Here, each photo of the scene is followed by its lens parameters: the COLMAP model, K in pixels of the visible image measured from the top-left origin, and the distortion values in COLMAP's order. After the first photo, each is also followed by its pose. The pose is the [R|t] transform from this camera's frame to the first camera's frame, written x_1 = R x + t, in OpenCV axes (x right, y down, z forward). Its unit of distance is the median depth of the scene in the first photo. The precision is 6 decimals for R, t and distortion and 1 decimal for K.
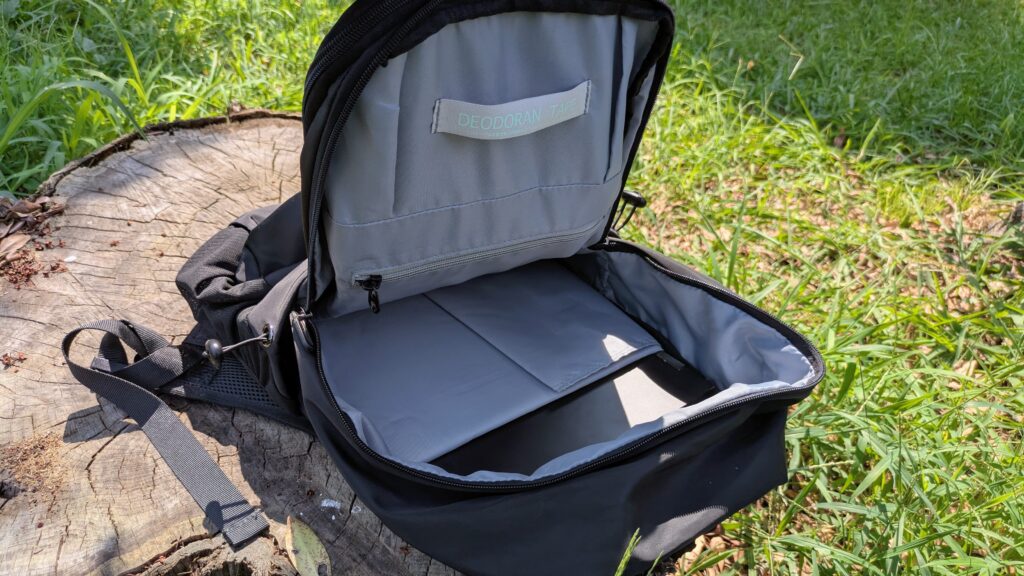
lens RADIAL K [[838.6, 0, 513.2], [0, 838.6, 288.3], [0, 0, 1]] dist [-0.006581, 0.001797]
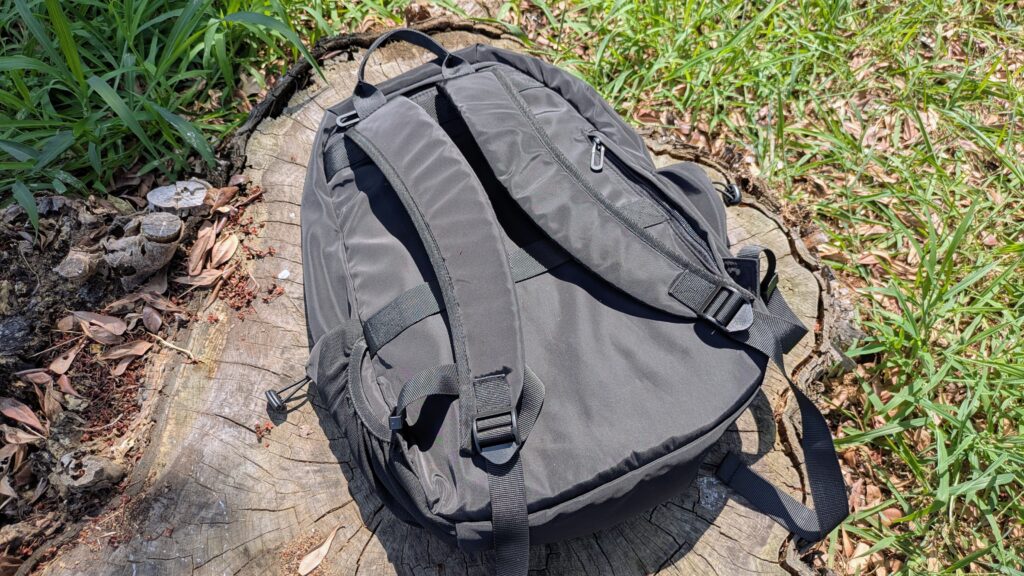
lens RADIAL K [[838.6, 0, 509.8], [0, 838.6, 290.3], [0, 0, 1]] dist [-0.006581, 0.001797]
pose [[0.992912, 0.096518, -0.069359, -0.239559], [-0.056223, 0.895562, 0.441371, -0.570945], [0.104716, -0.434343, 0.894640, 0.173046]]
